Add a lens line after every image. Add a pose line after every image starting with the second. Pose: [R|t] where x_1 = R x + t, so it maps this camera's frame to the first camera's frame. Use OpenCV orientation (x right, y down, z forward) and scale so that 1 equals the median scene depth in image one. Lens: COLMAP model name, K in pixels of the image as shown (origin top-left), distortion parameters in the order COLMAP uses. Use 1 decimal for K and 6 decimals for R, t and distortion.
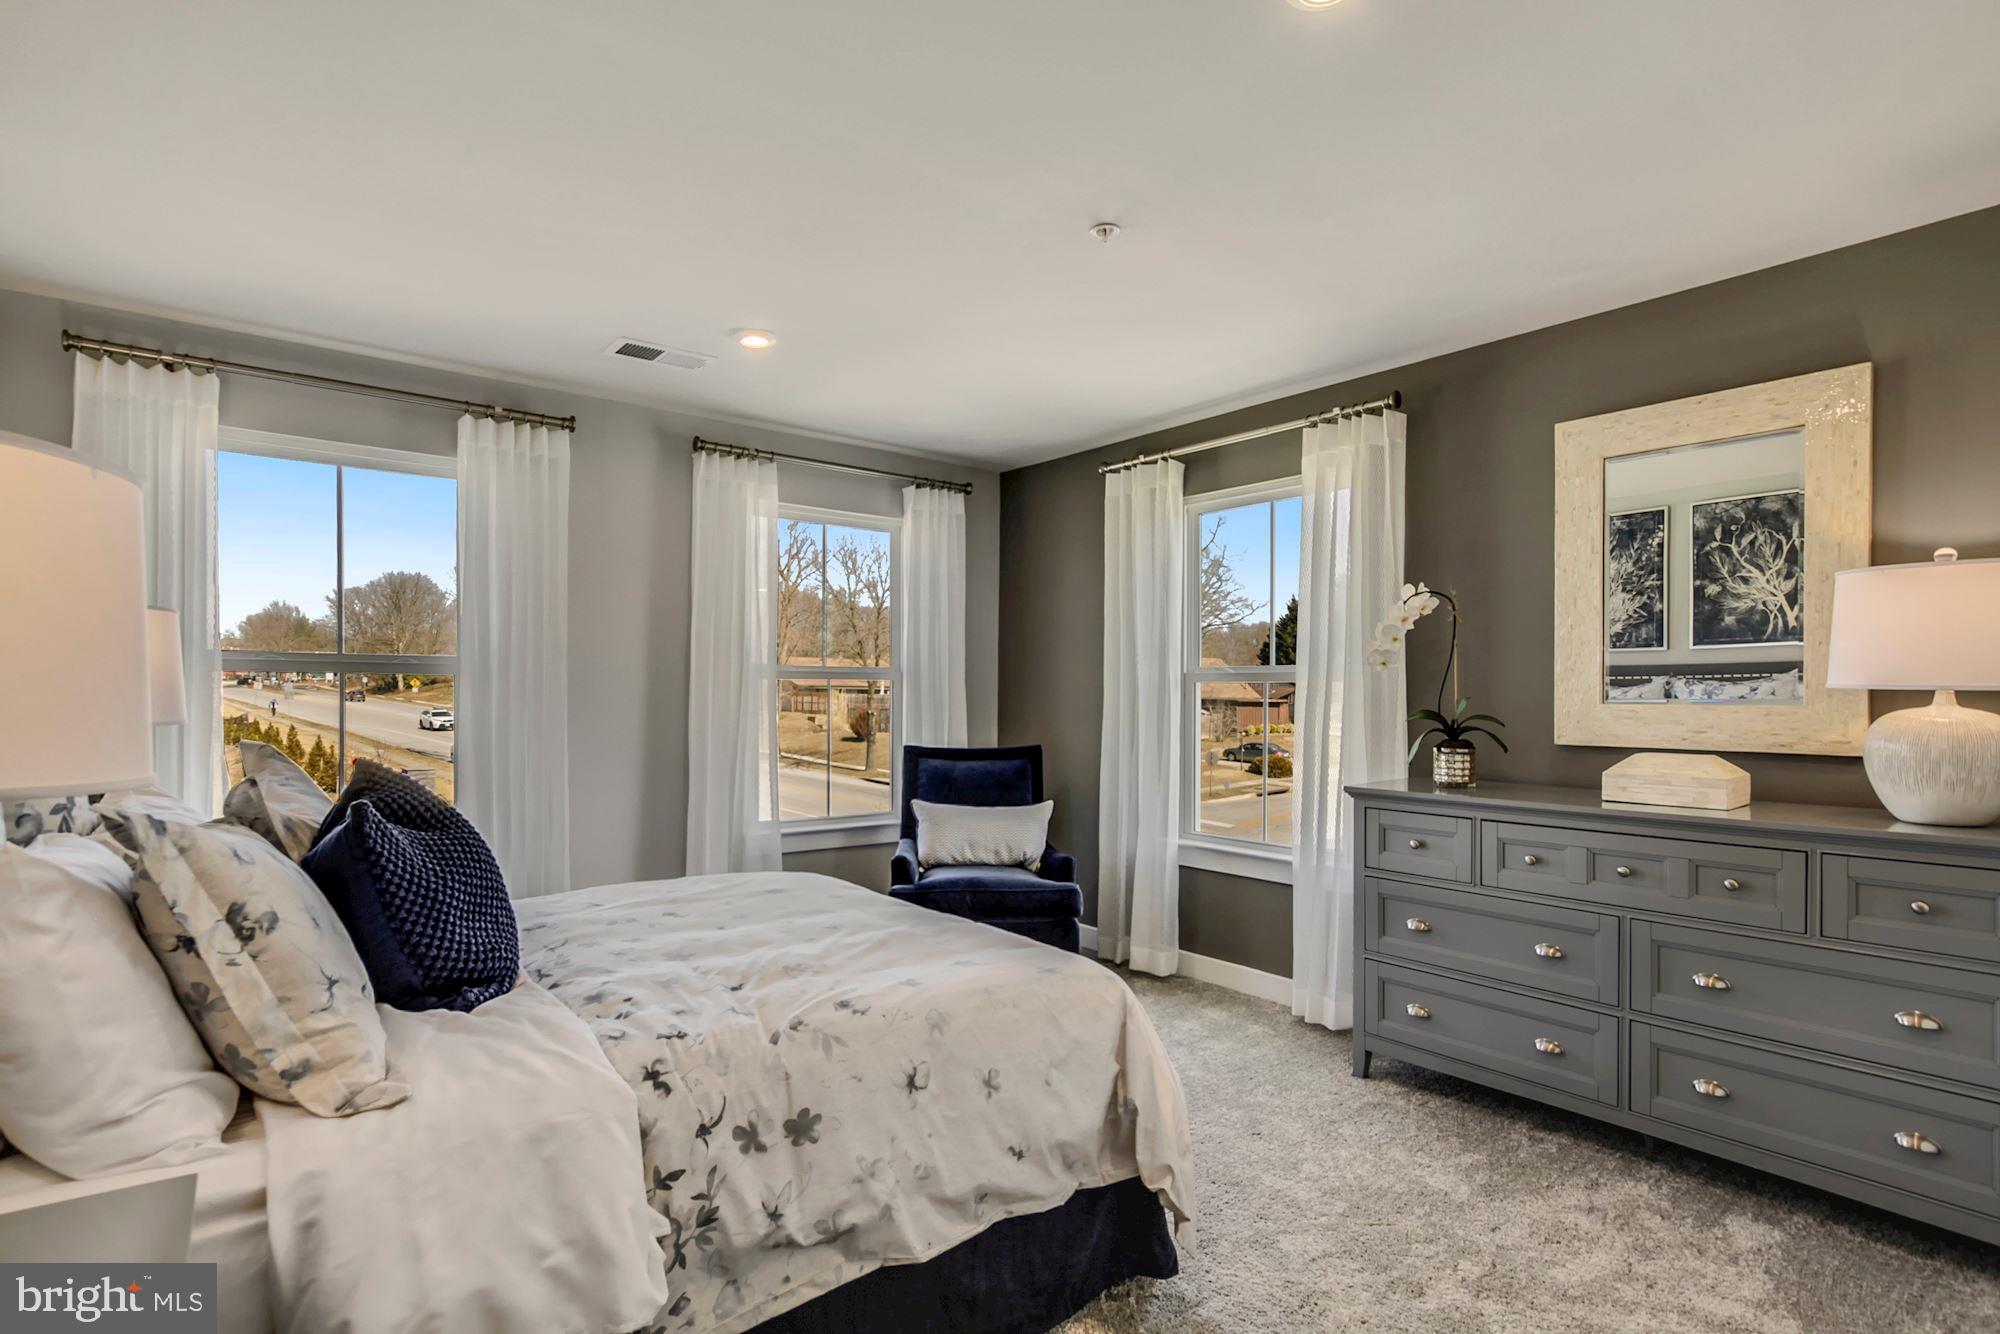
lens RADIAL K [[997.5, 0, 987.3], [0, 997.5, 698.5], [0, 0, 1]] dist [-0.010112, 0.000707]
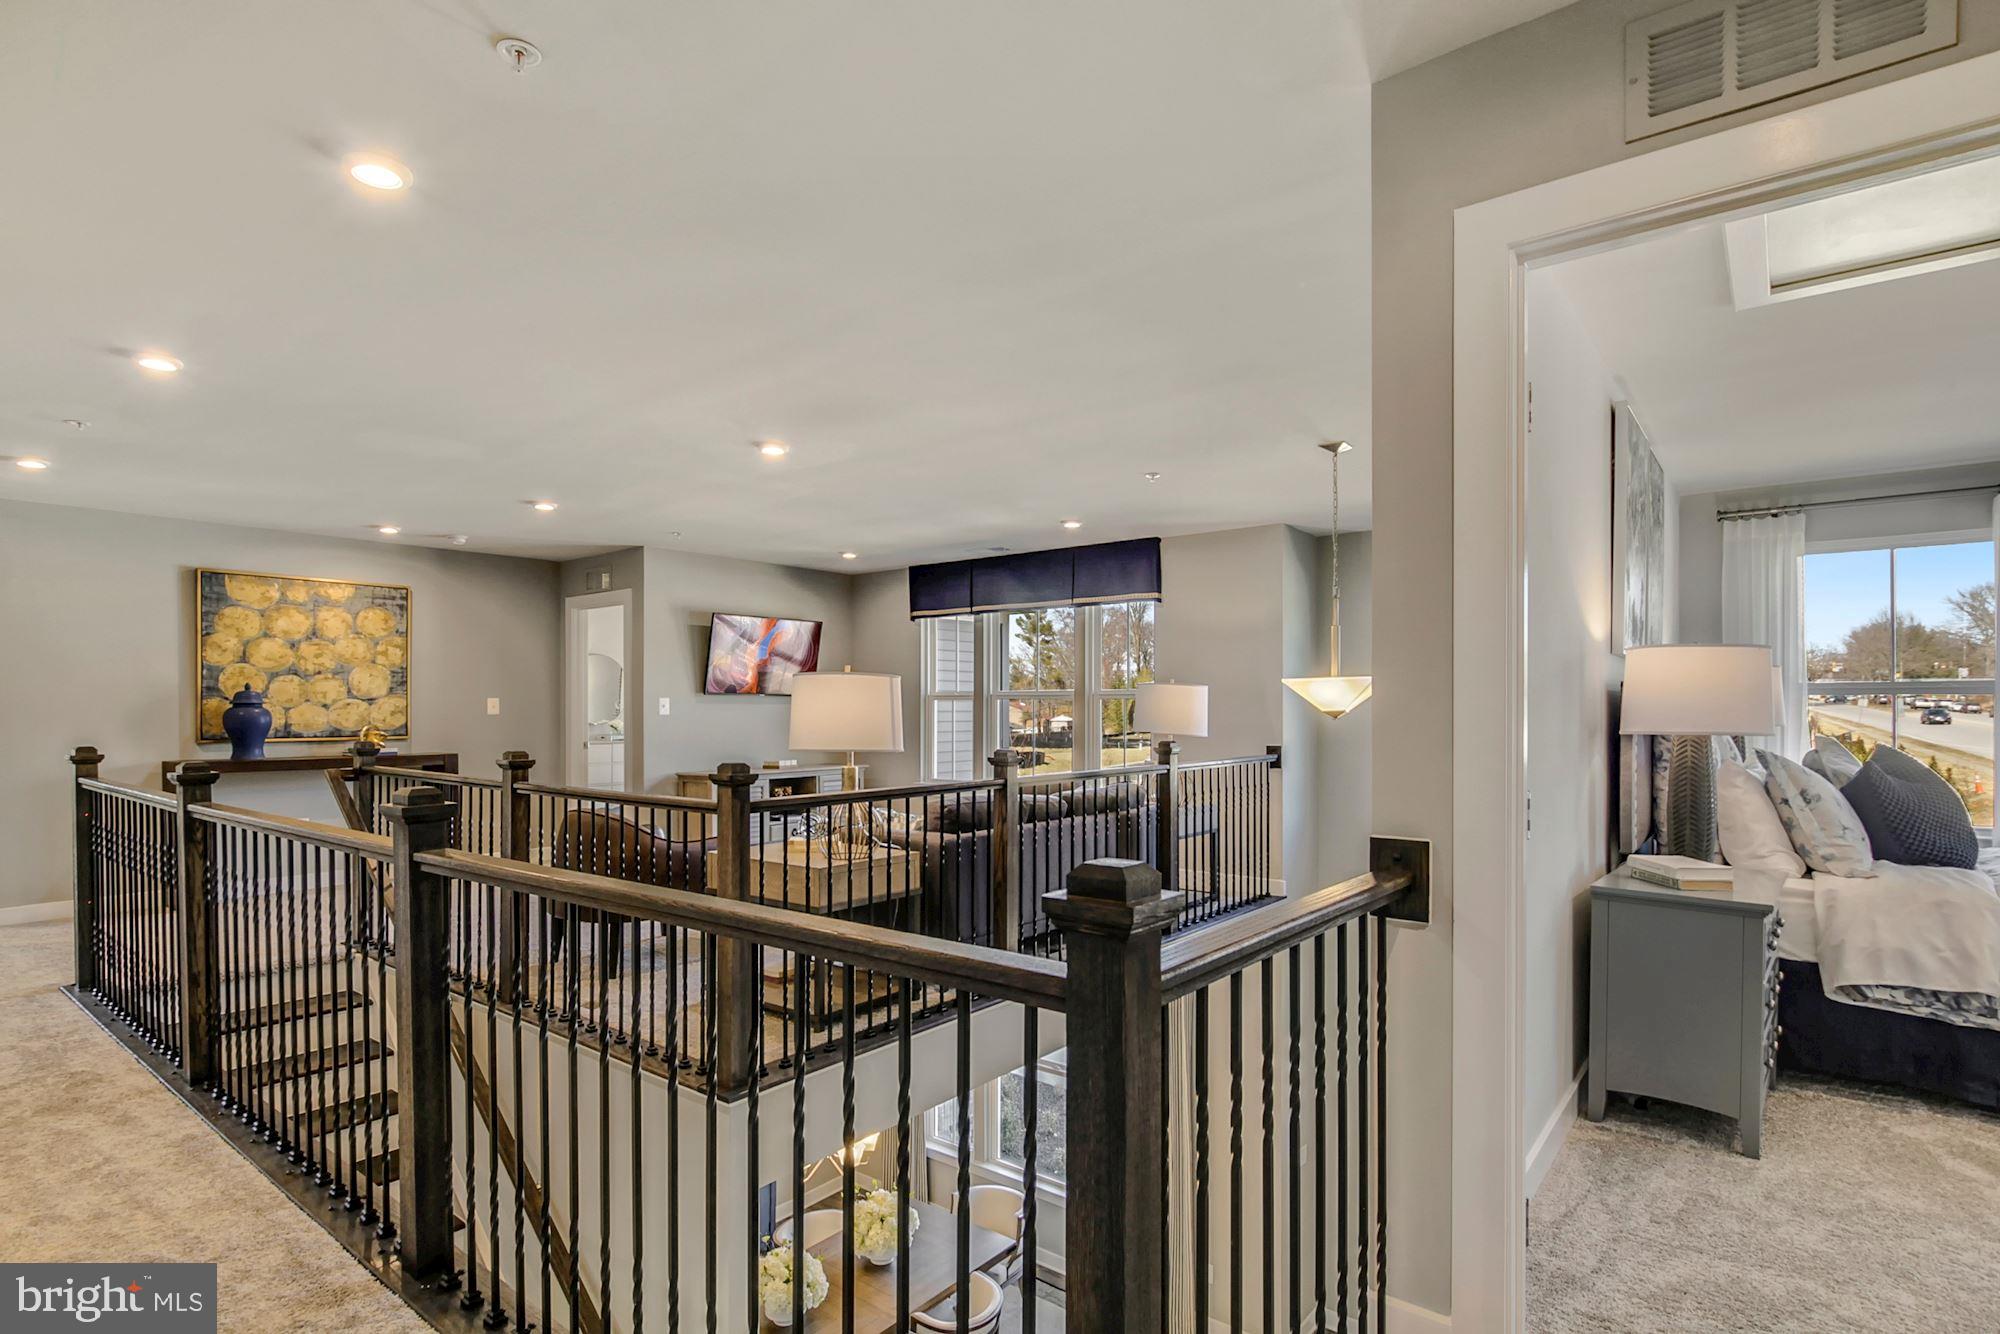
lens RADIAL K [[997.5, 0, 993.0], [0, 997.5, 719.5], [0, 0, 1]] dist [-0.010112, 0.000707]
pose [[0.212868, -0.001143, -0.977080, 1.285814], [0.003555, 0.999994, -0.000396, 0.017216], [0.977075, -0.003390, 0.212870, -1.578773]]
